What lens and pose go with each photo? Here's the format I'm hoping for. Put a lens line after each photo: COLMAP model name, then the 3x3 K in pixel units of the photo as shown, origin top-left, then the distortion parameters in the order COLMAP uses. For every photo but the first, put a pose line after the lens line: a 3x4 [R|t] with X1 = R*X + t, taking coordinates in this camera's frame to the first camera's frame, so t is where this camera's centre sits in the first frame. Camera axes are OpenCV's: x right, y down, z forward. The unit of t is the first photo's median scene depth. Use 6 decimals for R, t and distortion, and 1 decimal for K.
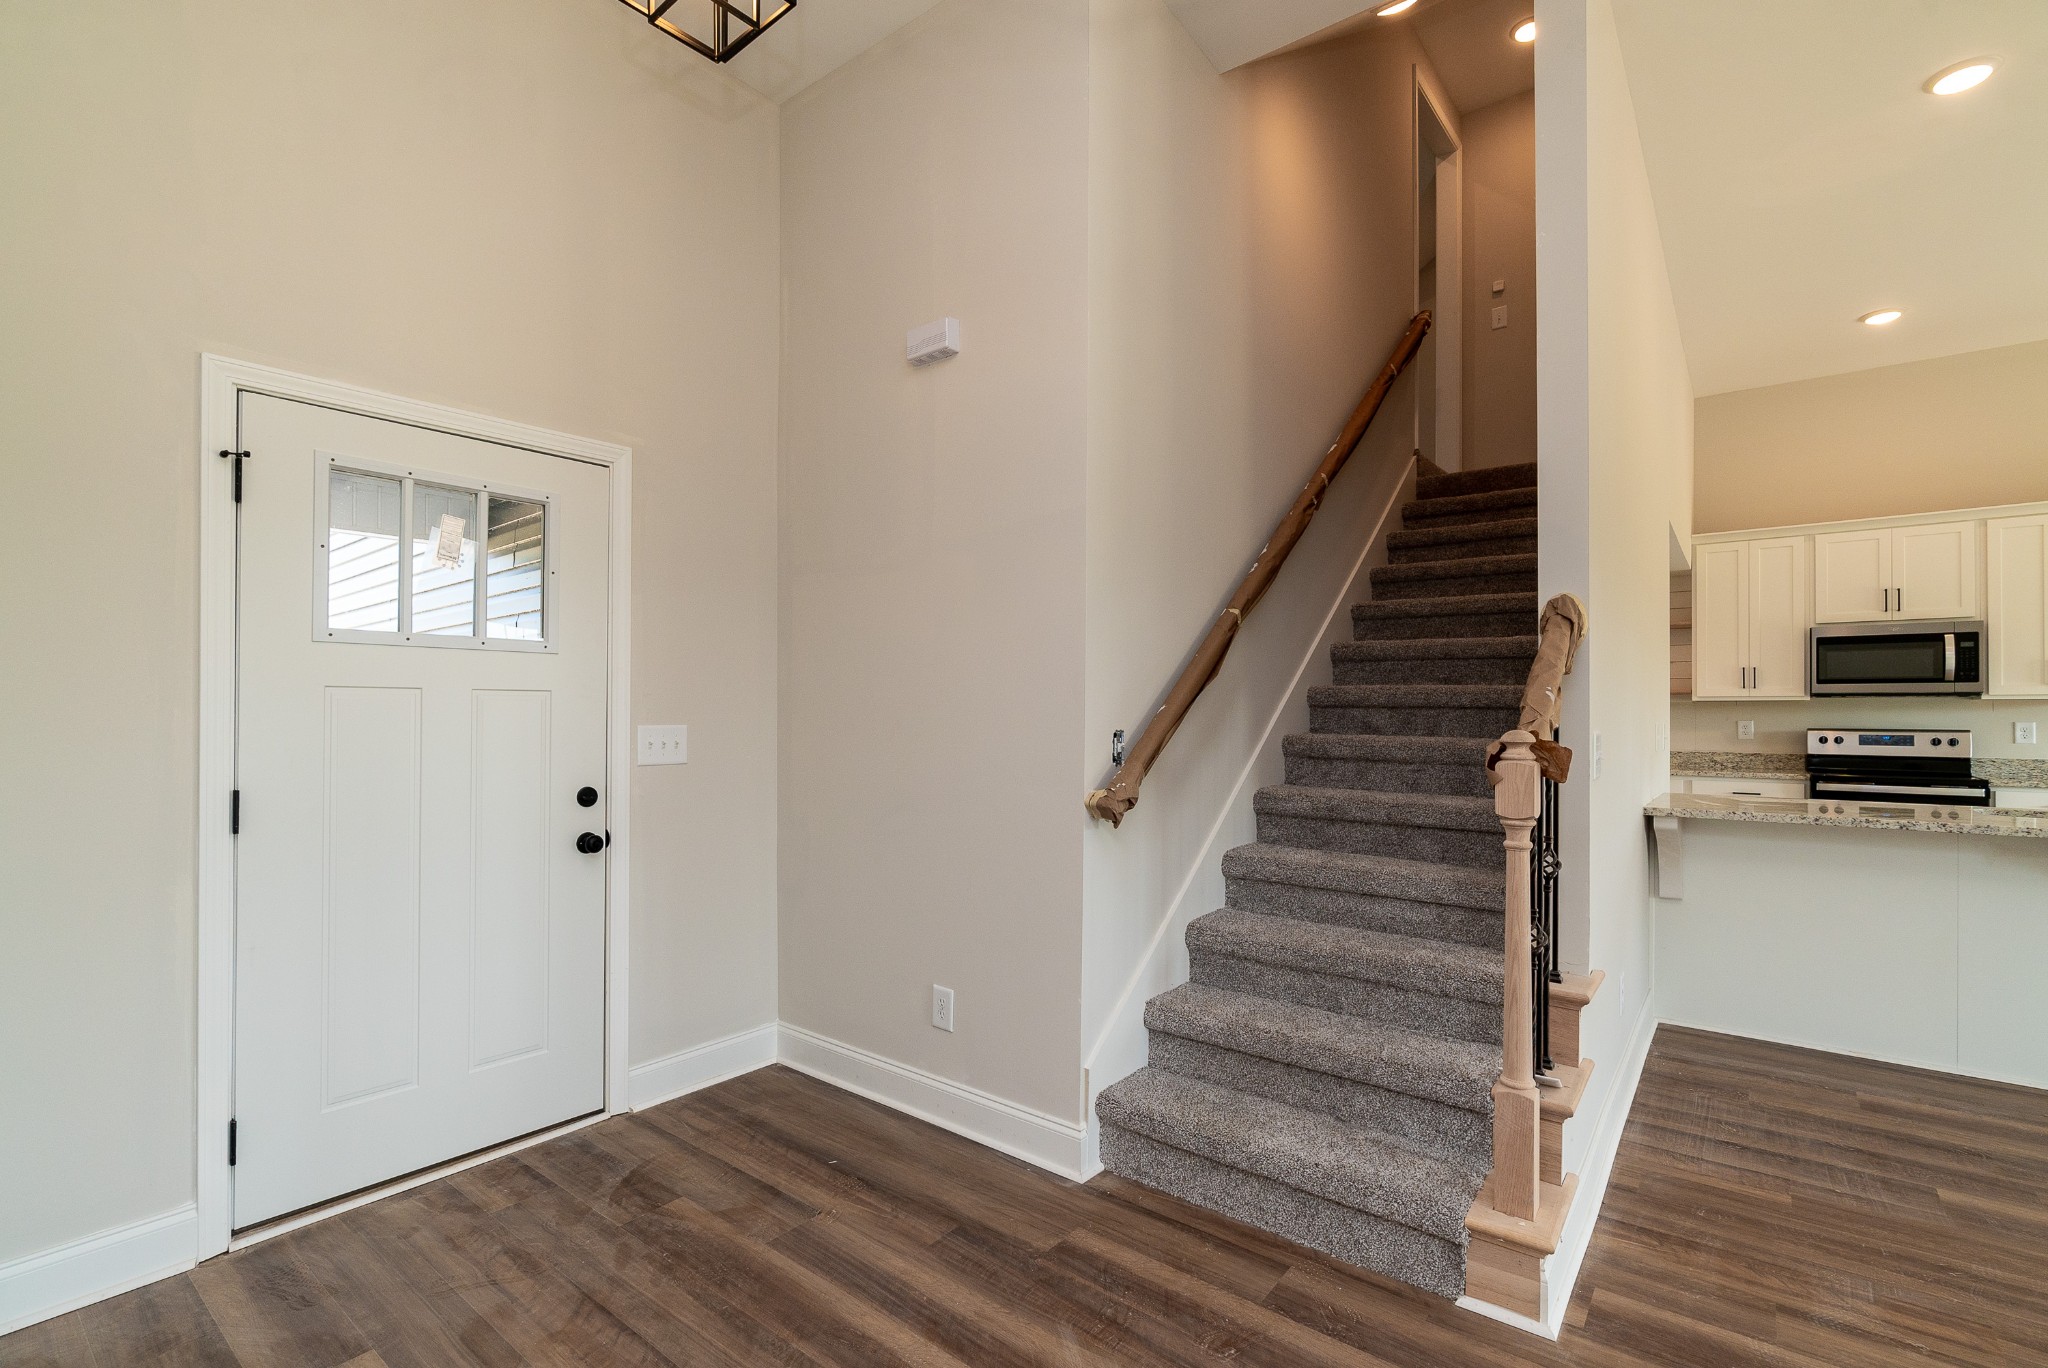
lens RADIAL K [[920.6, 0, 1027.5], [0, 920.6, 700.8], [0, 0, 1]] dist [-0.000369, -0.000183]
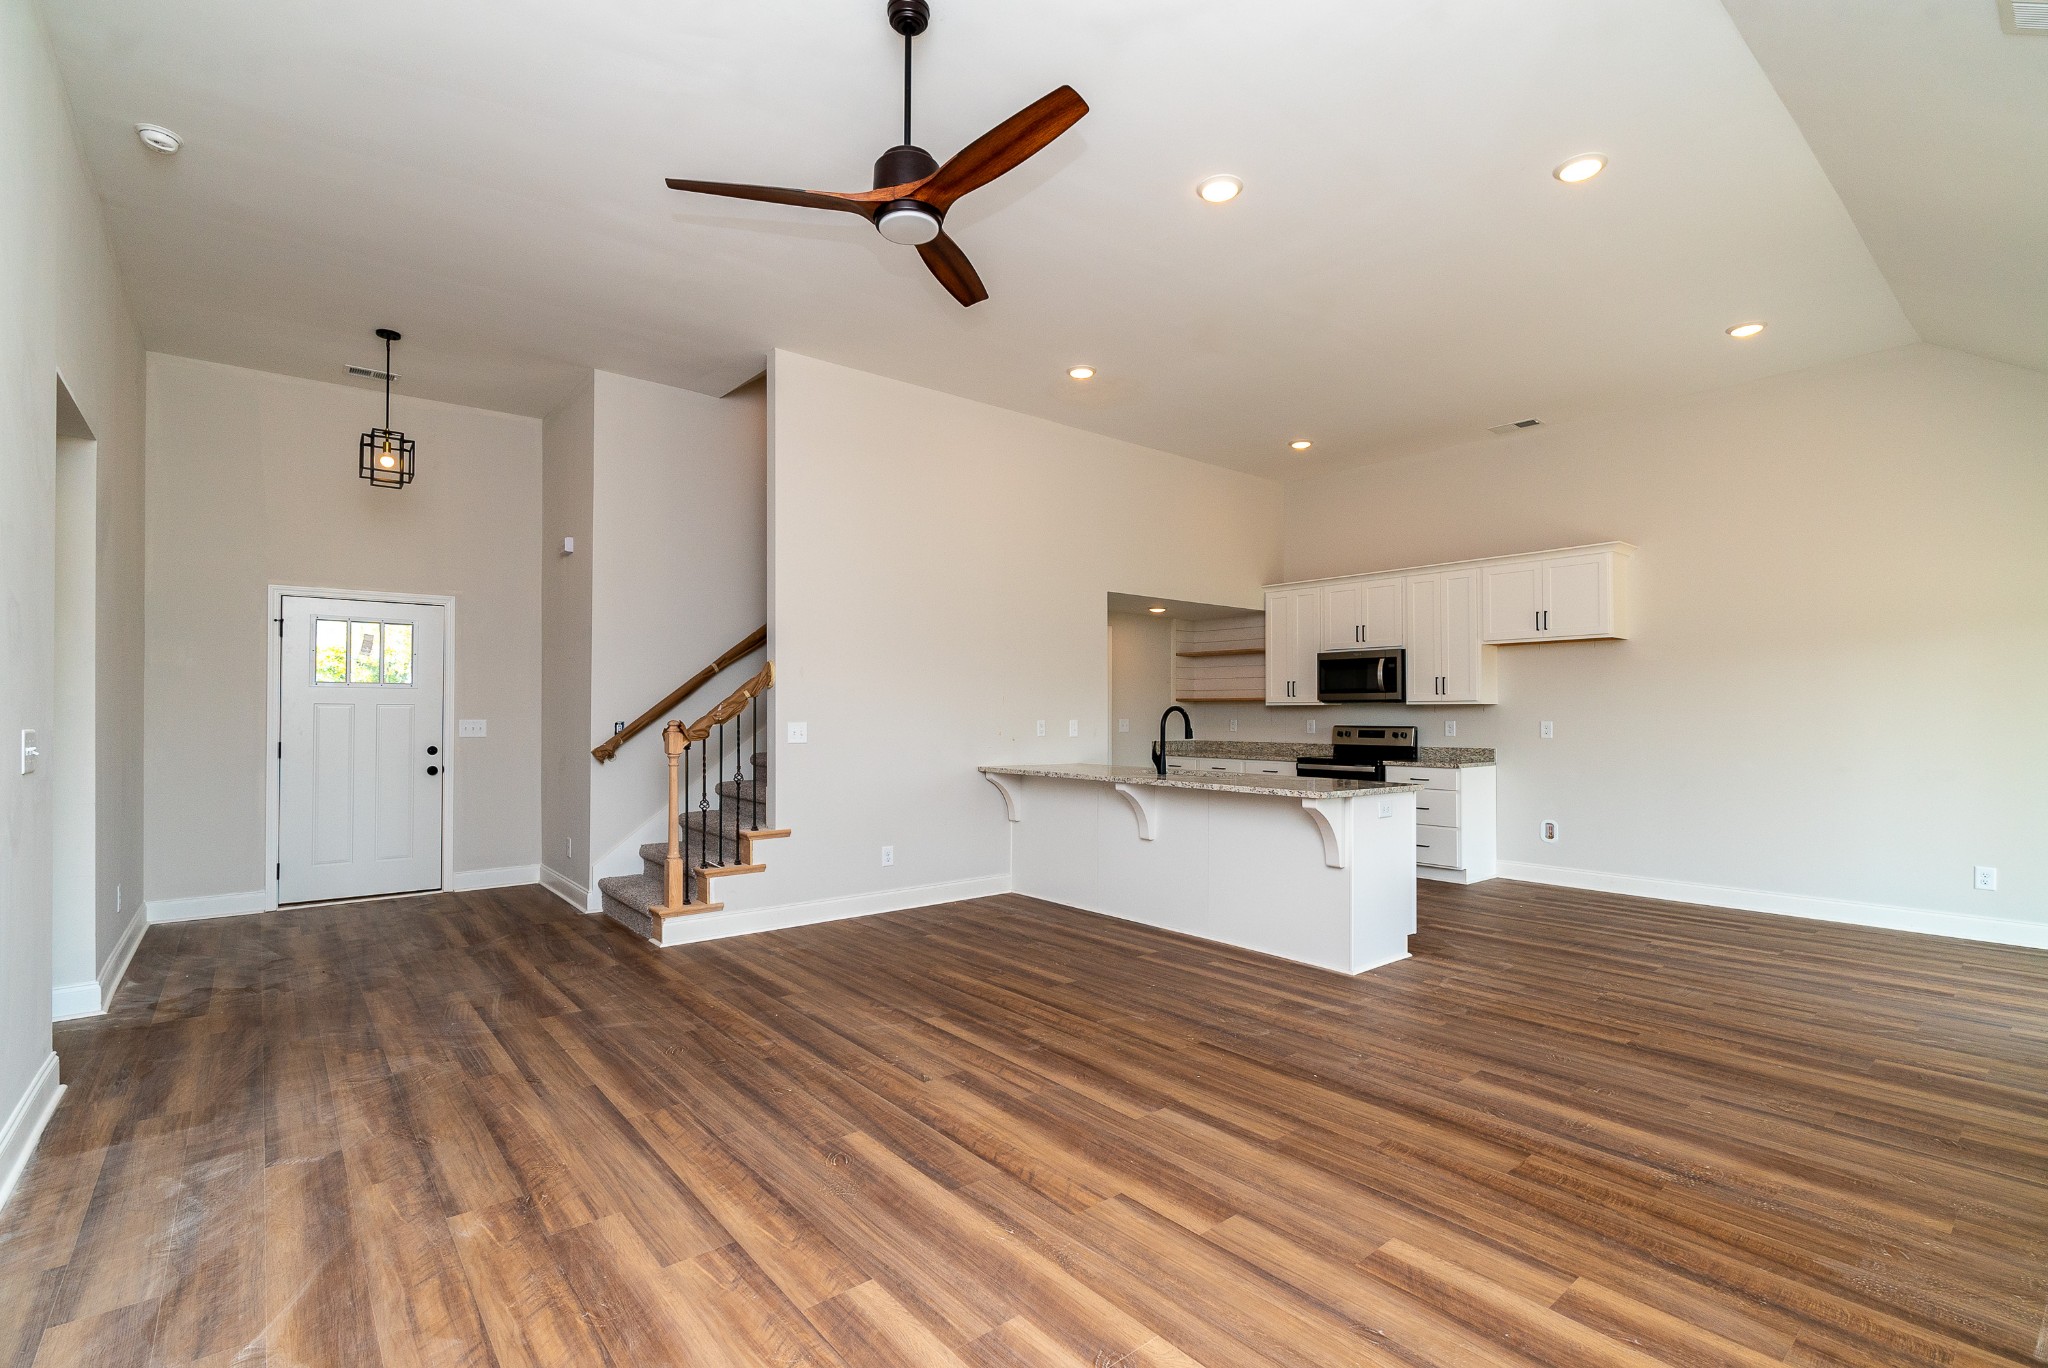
lens RADIAL K [[926.7, 0, 1029.9], [0, 926.7, 700.8], [0, 0, 1]] dist [-0.002498, 0.000277]
pose [[0.978173, -0.003437, -0.207765, 0.750602], [0.002800, 0.999990, -0.003361, -0.004047], [0.207775, 0.002706, 0.978173, -0.486974]]
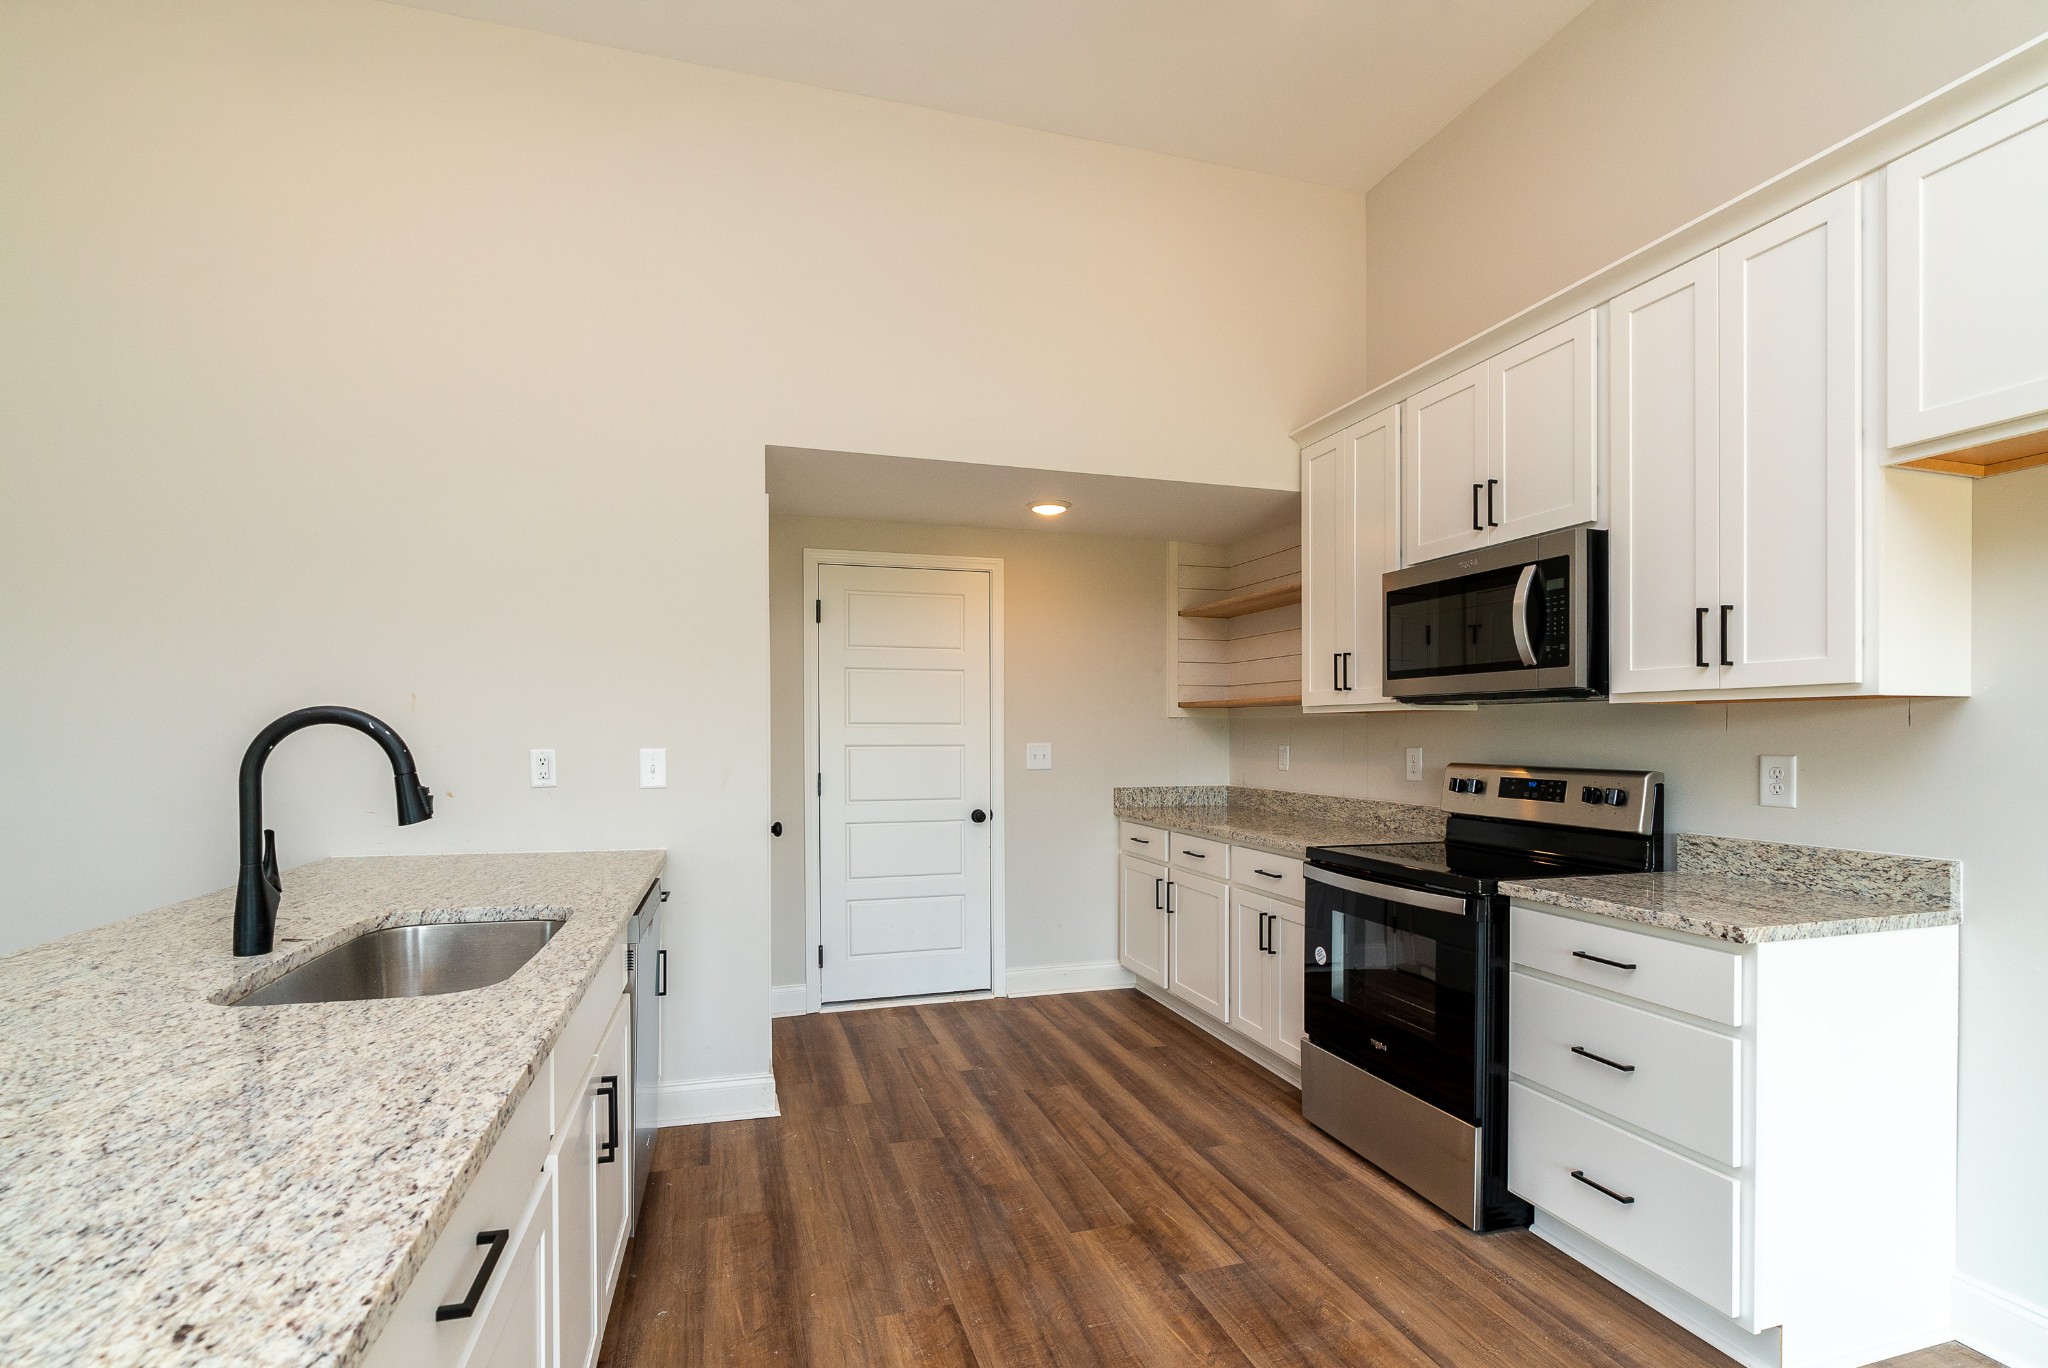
lens RADIAL K [[952.9, 0, 1021.1], [0, 952.9, 736.2], [0, 0, 1]] dist [-0.000916, 0.000092]
pose [[0.824070, 0.000817, -0.566488, 1.037855], [0.007394, 0.999898, 0.012199, 0.006544], [0.566440, -0.014242, 0.823980, 0.443166]]
